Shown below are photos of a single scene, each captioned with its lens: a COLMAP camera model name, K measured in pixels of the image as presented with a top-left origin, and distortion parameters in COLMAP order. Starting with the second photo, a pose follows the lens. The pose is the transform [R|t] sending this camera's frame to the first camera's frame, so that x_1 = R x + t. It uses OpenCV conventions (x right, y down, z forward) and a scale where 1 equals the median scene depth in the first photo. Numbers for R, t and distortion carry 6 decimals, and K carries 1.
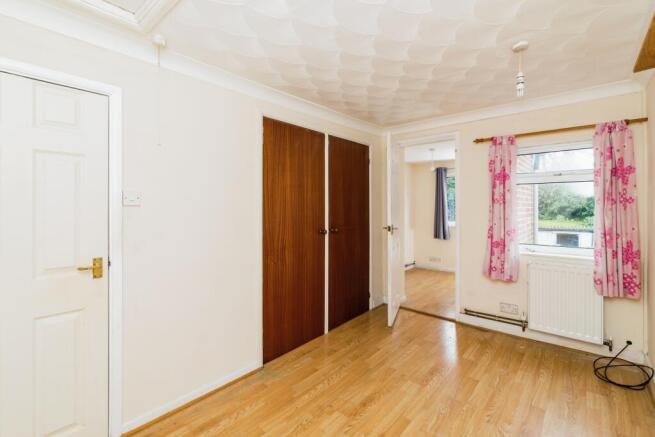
lens RADIAL K [[298.5, 0, 326.0], [0, 298.5, 206.6], [0, 0, 1]] dist [-0.000884, 0.000207]
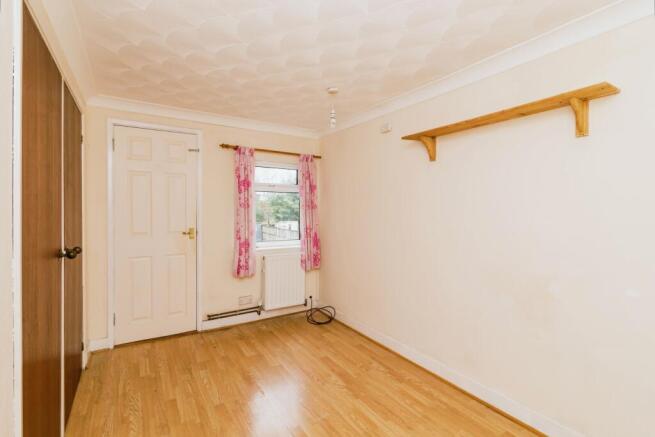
lens RADIAL K [[298.2, 0, 326.3], [0, 298.2, 211.2], [0, 0, 1]] dist [-0.001148, 0.000013]
pose [[0.304298, 0.001048, 0.952576, -0.434889], [-0.003131, 0.999995, -0.000099, 0.003090], [-0.952572, -0.002953, 0.304300, 0.426545]]
